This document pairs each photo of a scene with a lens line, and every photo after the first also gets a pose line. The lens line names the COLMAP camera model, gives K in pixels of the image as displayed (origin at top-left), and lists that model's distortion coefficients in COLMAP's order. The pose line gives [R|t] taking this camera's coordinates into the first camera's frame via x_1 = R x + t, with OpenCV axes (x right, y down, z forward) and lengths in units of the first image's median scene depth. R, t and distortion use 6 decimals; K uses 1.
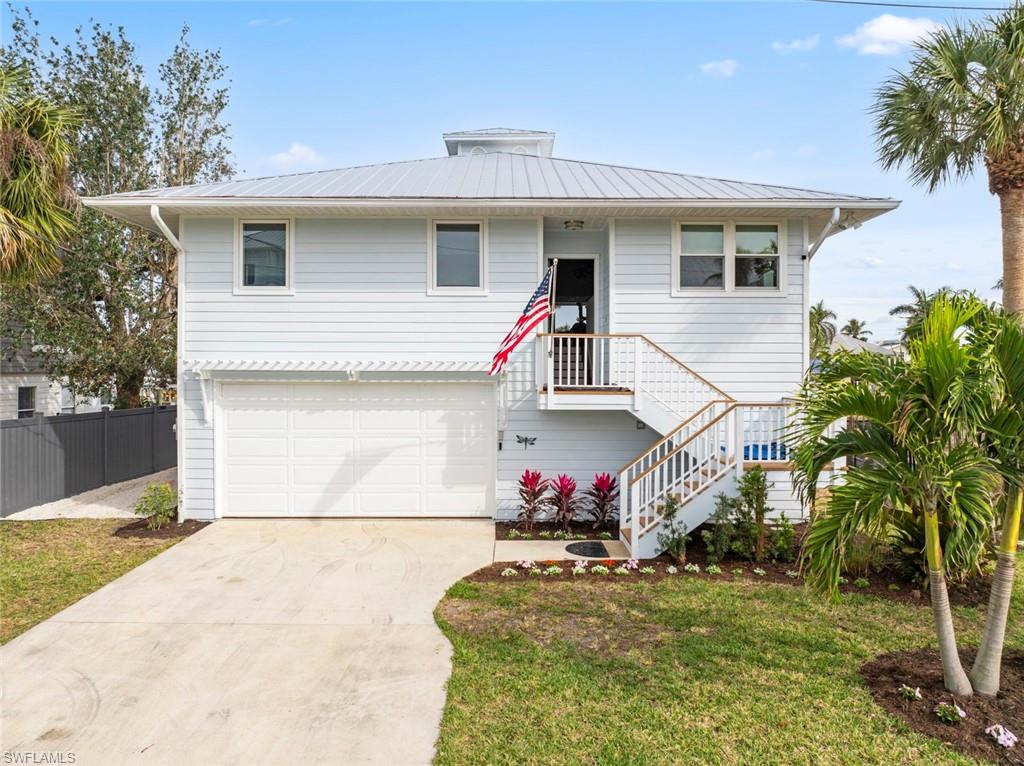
lens RADIAL K [[724.5, 0, 512.0], [0, 724.5, 383.0], [0, 0, 1]] dist [-0.029565, 0.002254]
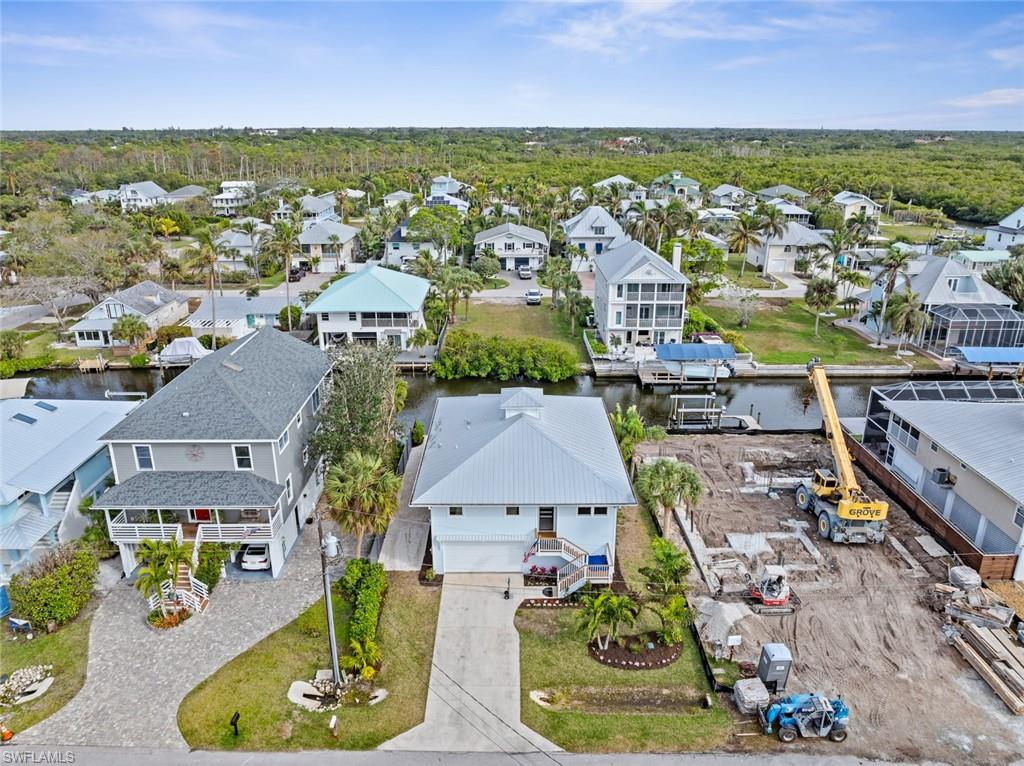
lens RADIAL K [[724.5, 0, 512.0], [0, 724.5, 383.0], [0, 0, 1]] dist [-0.029565, 0.002254]
pose [[0.999983, 0.000235, -0.005859, -0.088759], [0.001673, 0.946221, 0.323517, -2.753800], [0.005620, -0.323522, 0.946204, -3.057322]]
